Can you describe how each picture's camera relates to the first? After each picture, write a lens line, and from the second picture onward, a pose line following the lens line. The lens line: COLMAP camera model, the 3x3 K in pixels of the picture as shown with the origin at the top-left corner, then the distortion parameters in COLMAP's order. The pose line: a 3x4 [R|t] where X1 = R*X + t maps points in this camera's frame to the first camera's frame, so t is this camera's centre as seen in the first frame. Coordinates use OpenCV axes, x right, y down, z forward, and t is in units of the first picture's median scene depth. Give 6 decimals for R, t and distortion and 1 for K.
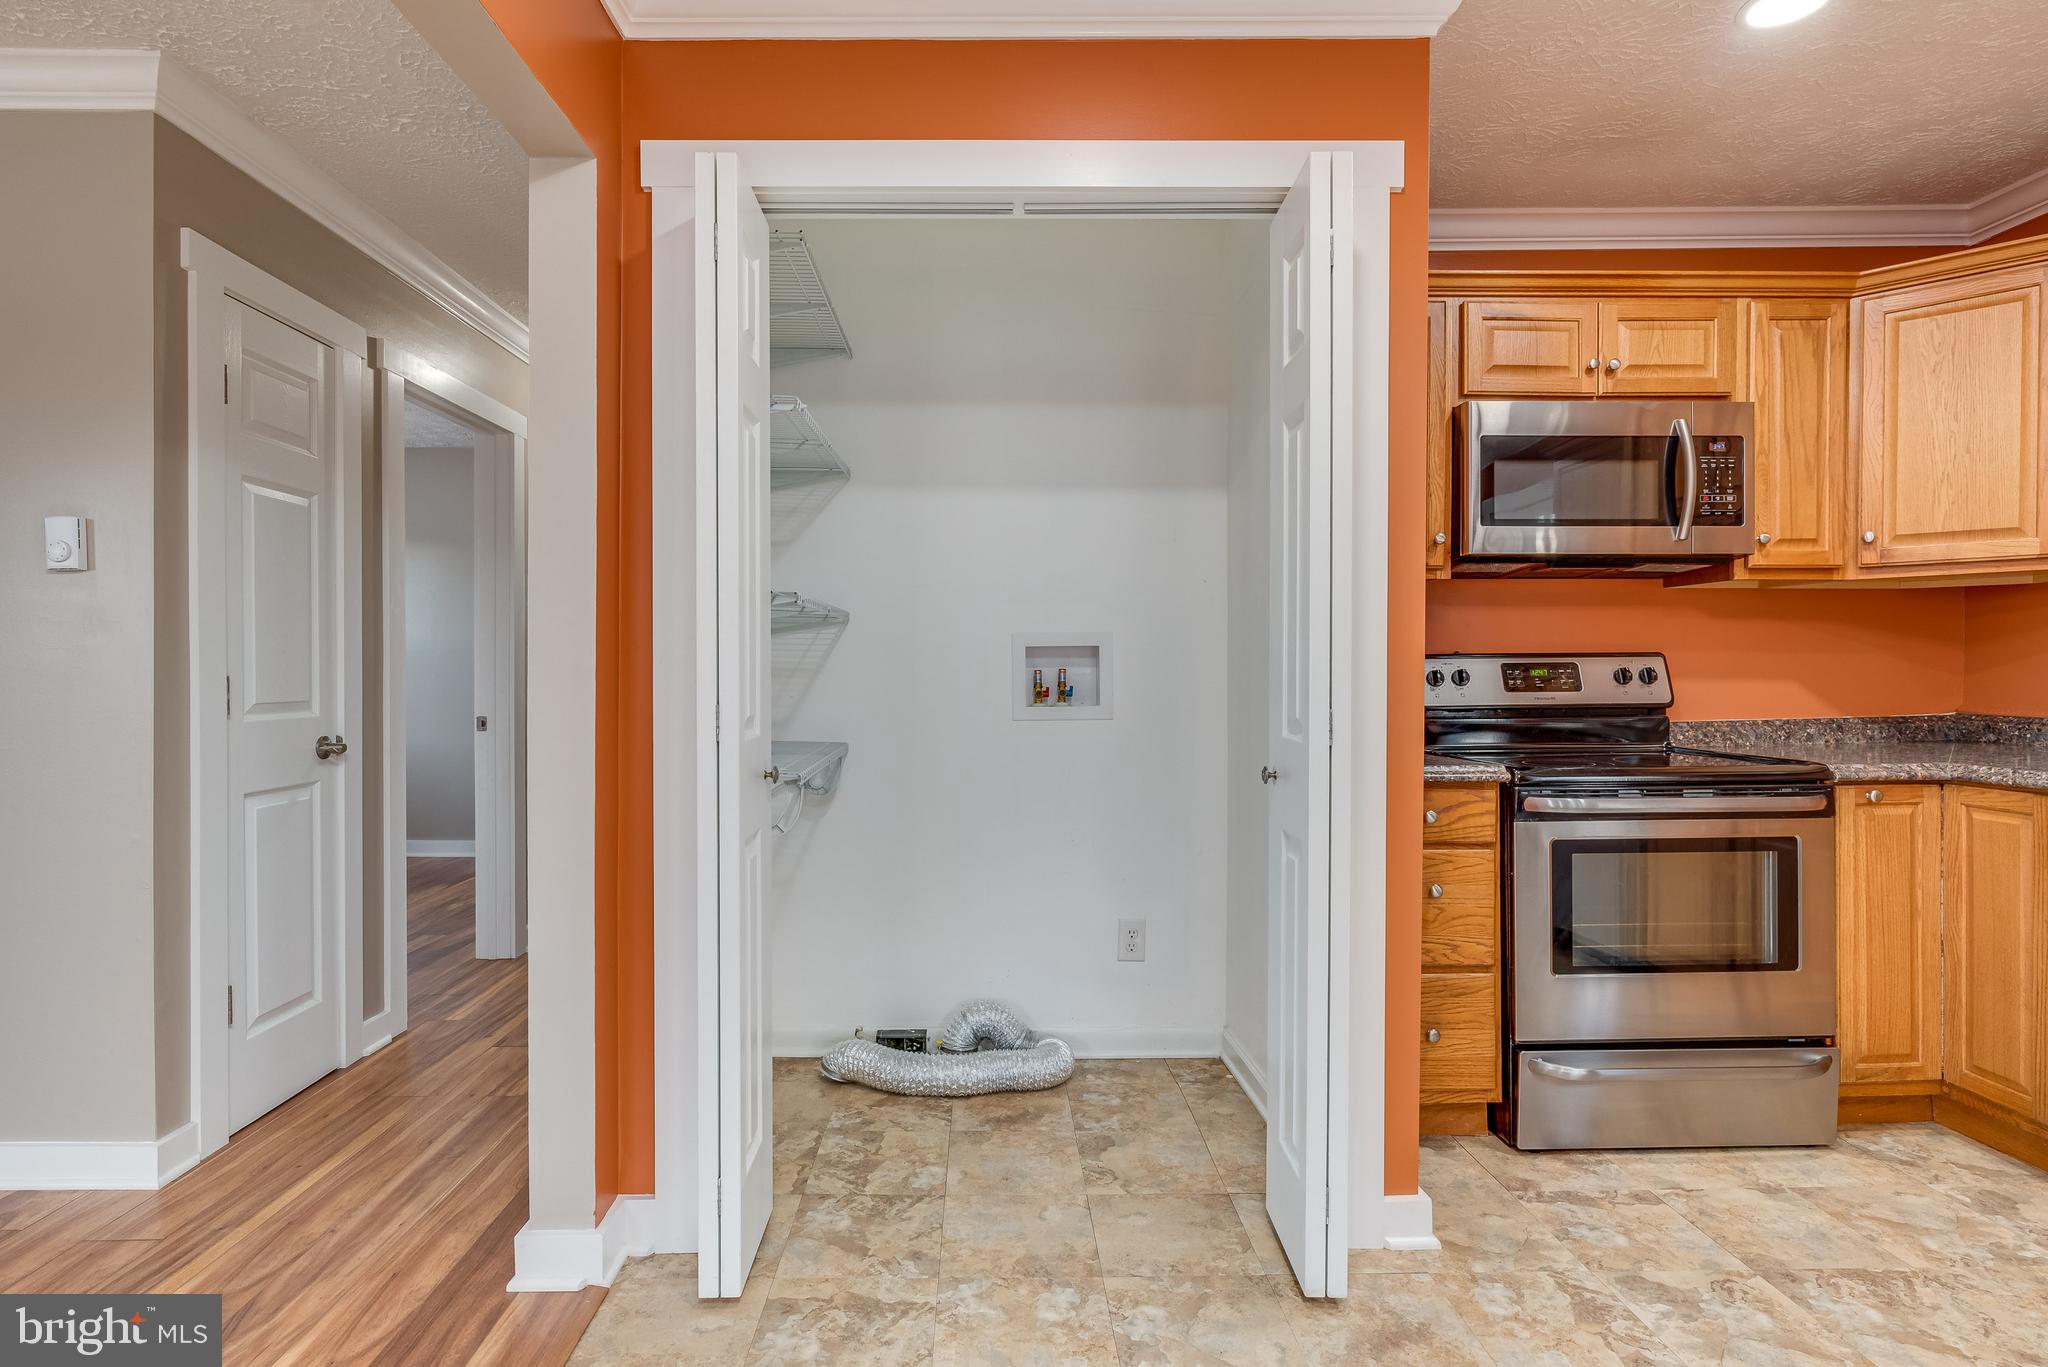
lens RADIAL K [[1034.0, 0, 996.6], [0, 1034.0, 675.9], [0, 0, 1]] dist [0.000806, -0.000636]
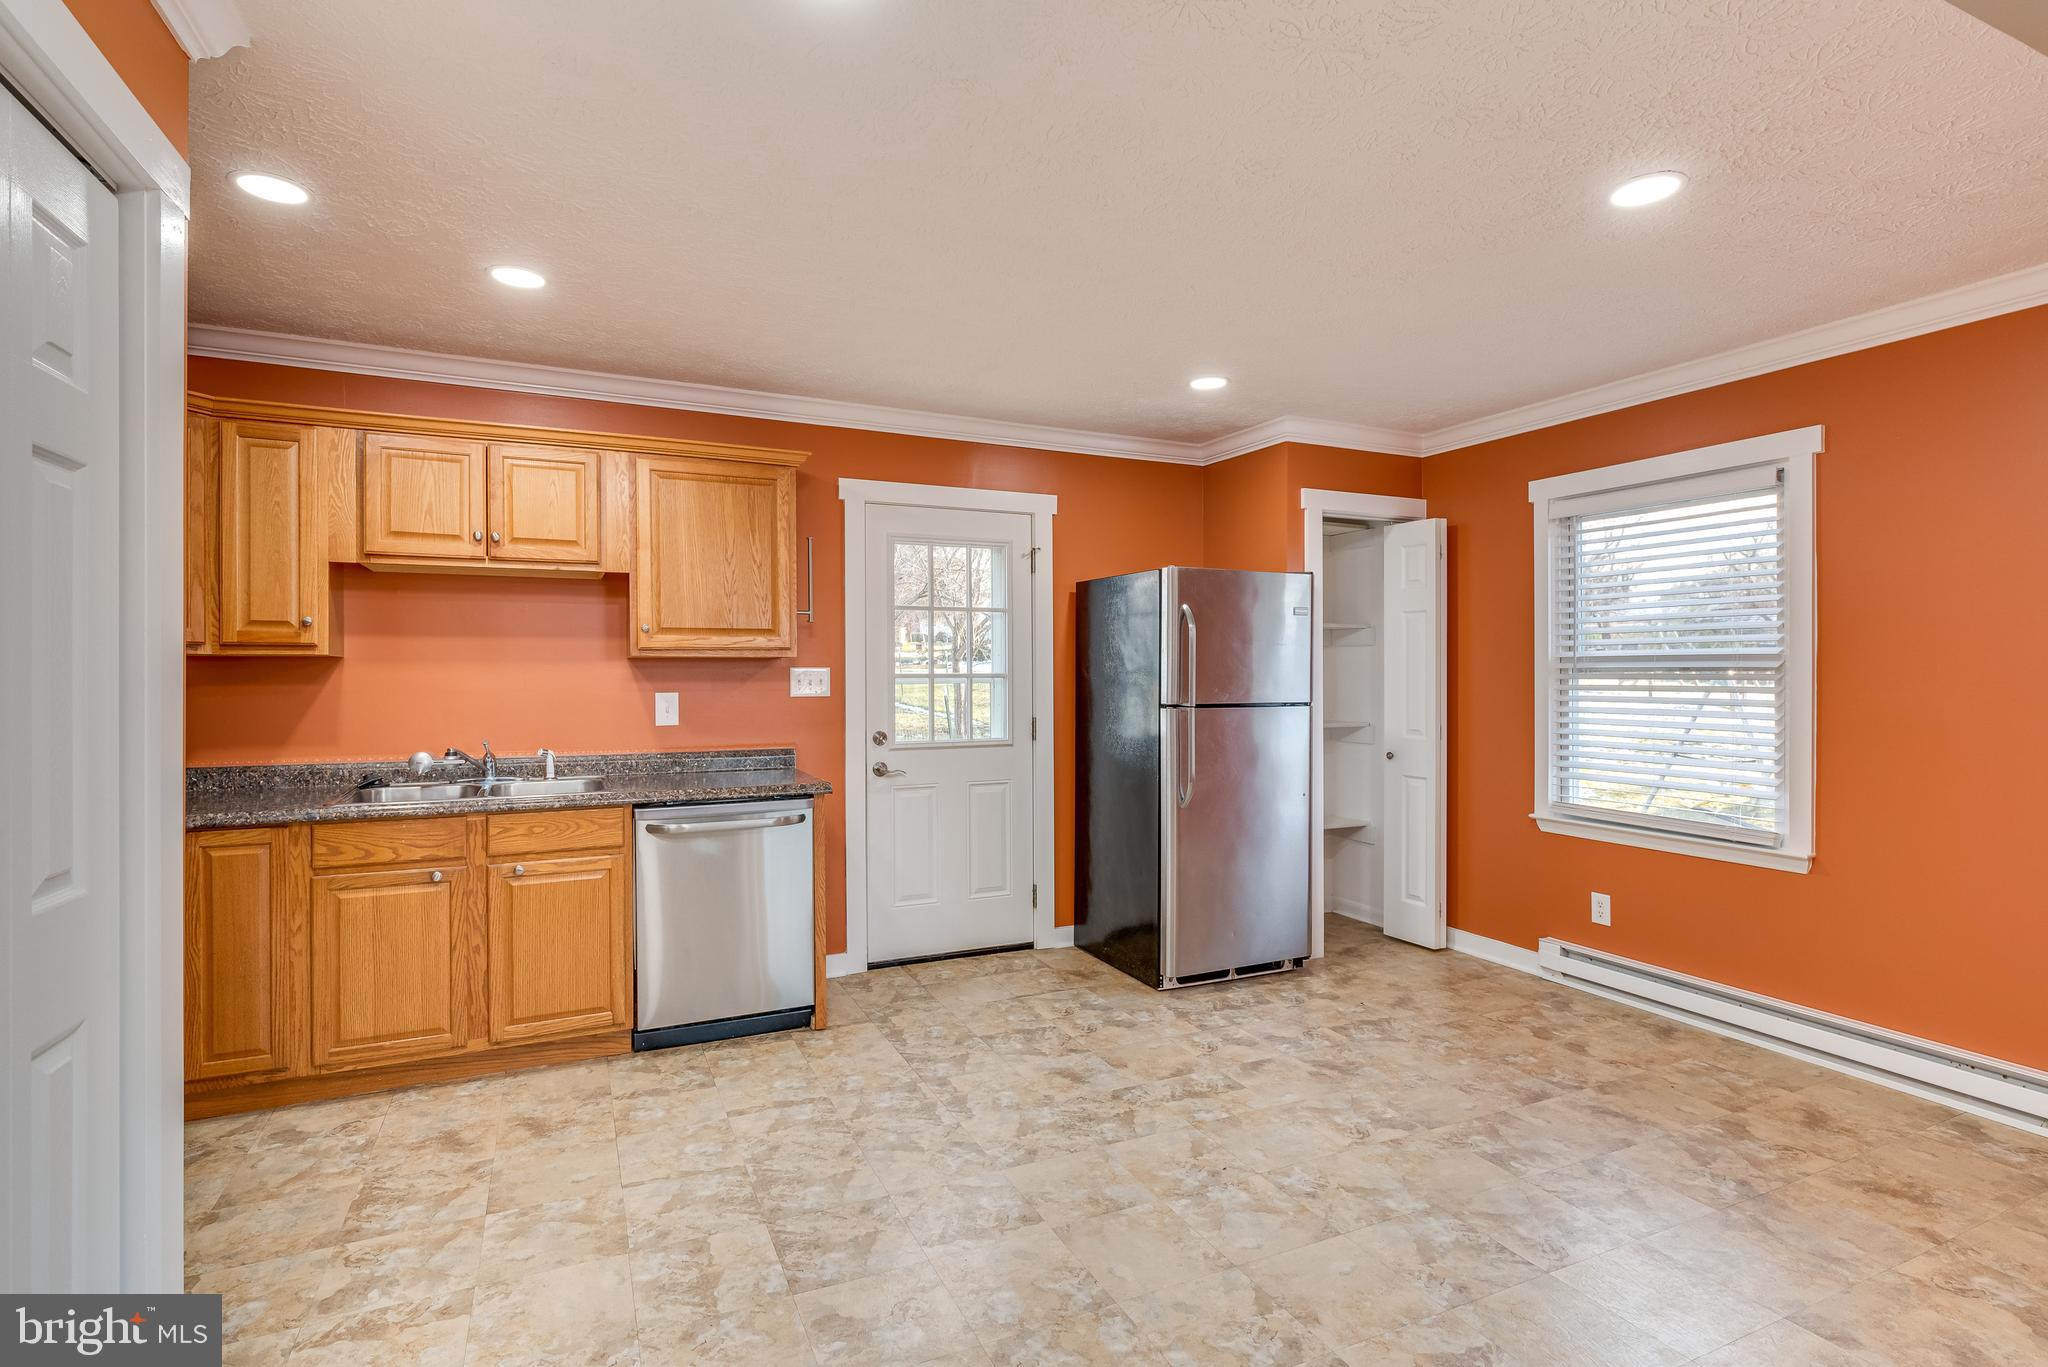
lens RADIAL K [[992.0, 0, 1023.4], [0, 992.0, 673.8], [0, 0, 1]] dist [-0.002871, -0.000158]
pose [[-0.412132, 0.000496, 0.911124, -0.534734], [0.006189, 0.999978, 0.002255, -0.077572], [-0.911103, 0.006569, -0.412126, 0.594216]]
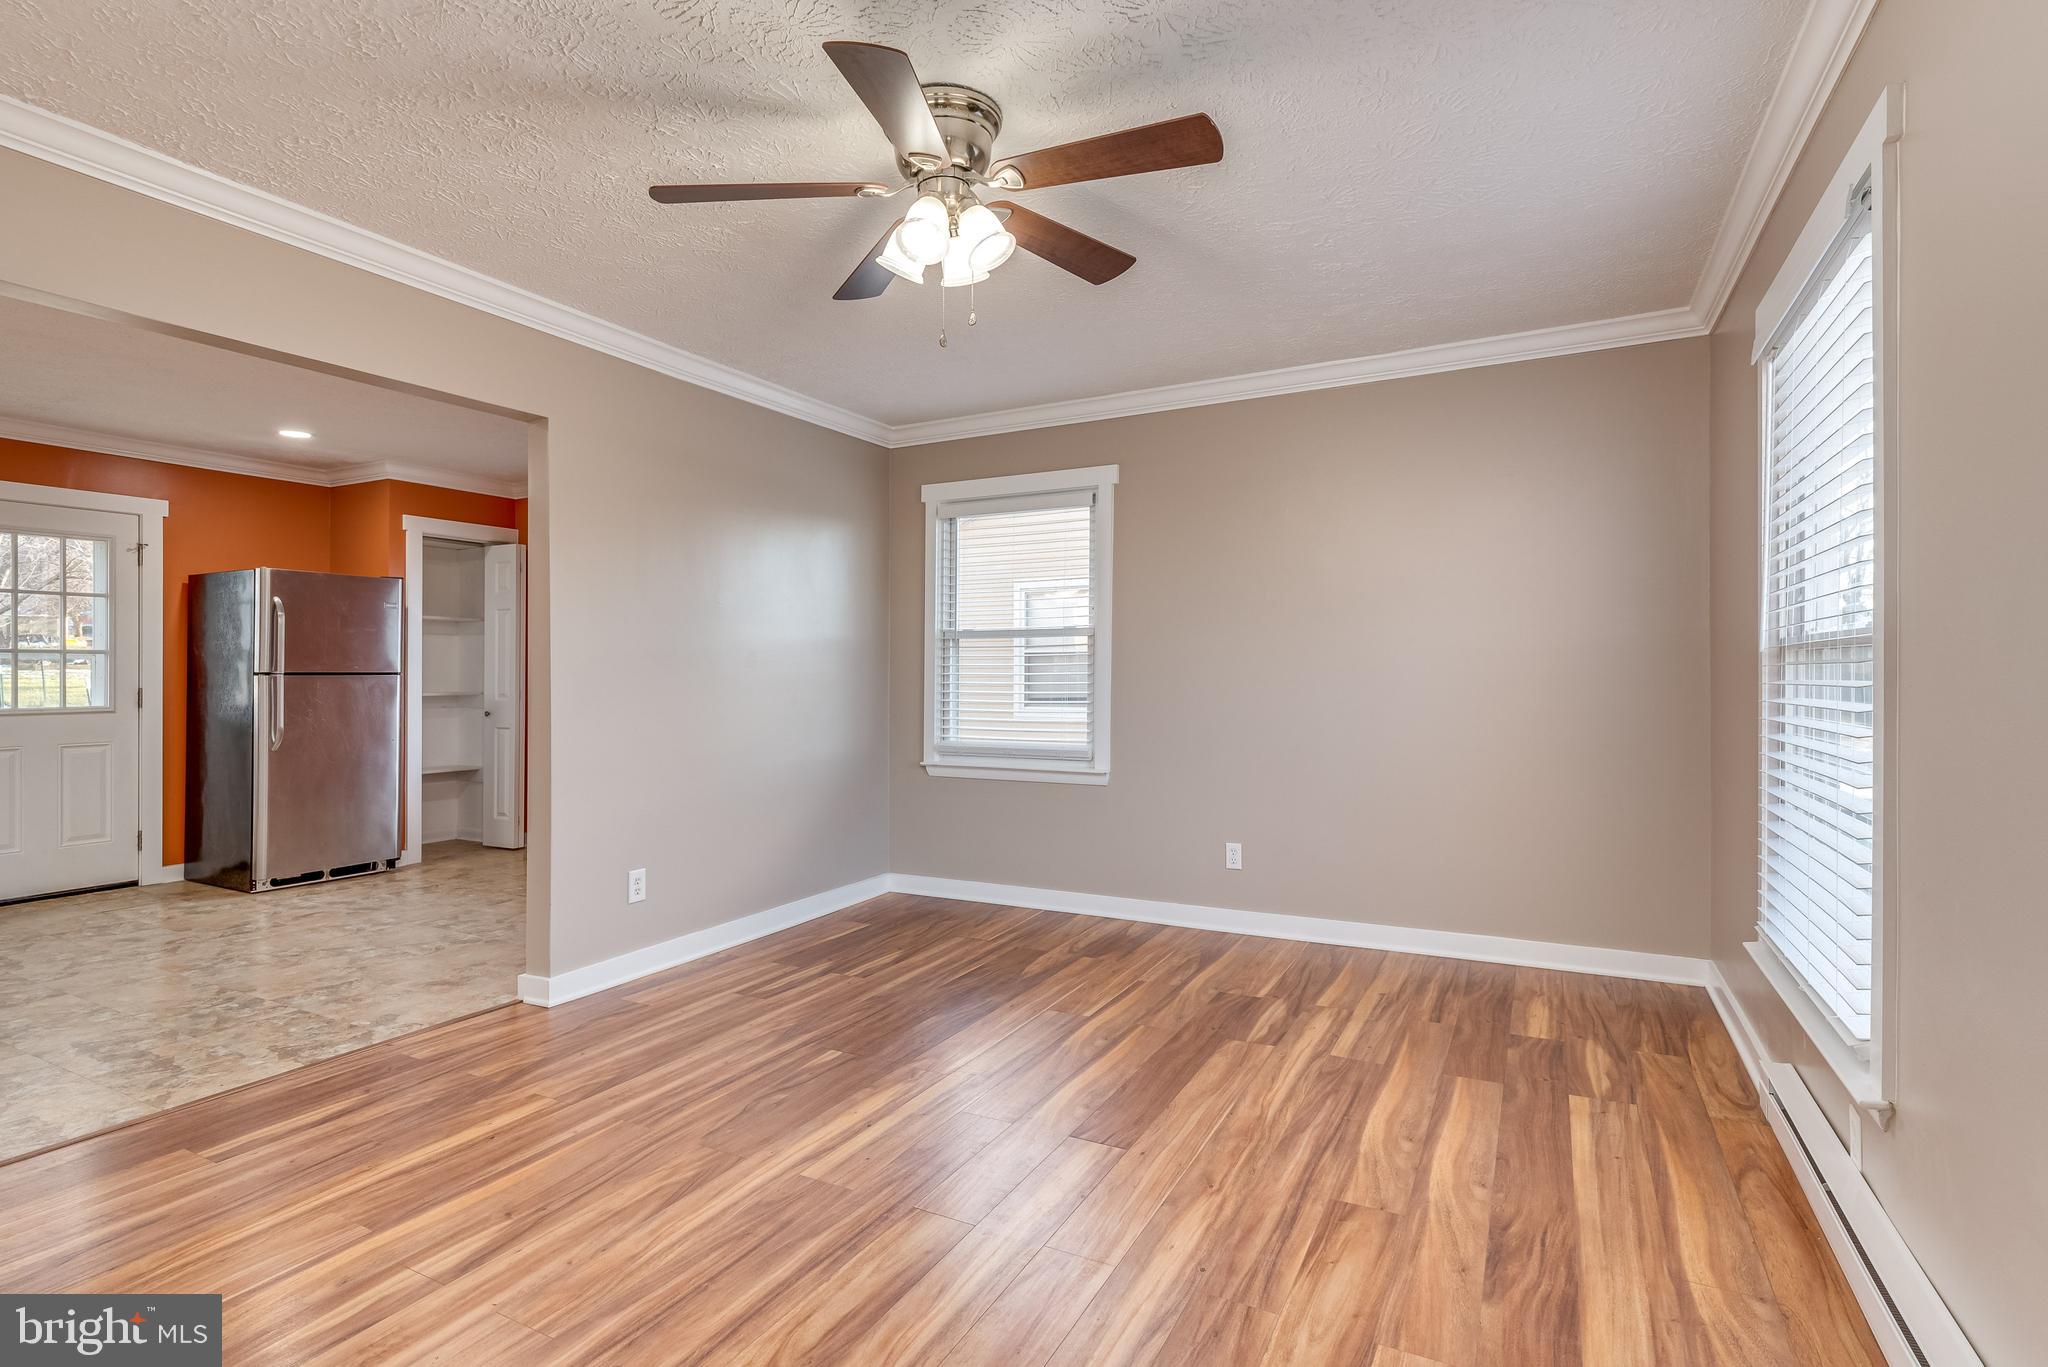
lens RADIAL K [[992.0, 0, 1025.4], [0, 992.0, 662.1], [0, 0, 1]] dist [-0.002871, -0.000158]
pose [[-0.877379, 0.011605, 0.479657, -1.659092], [0.009200, 0.999931, -0.007364, -0.012592], [-0.479709, -0.002048, -0.877425, 0.797630]]
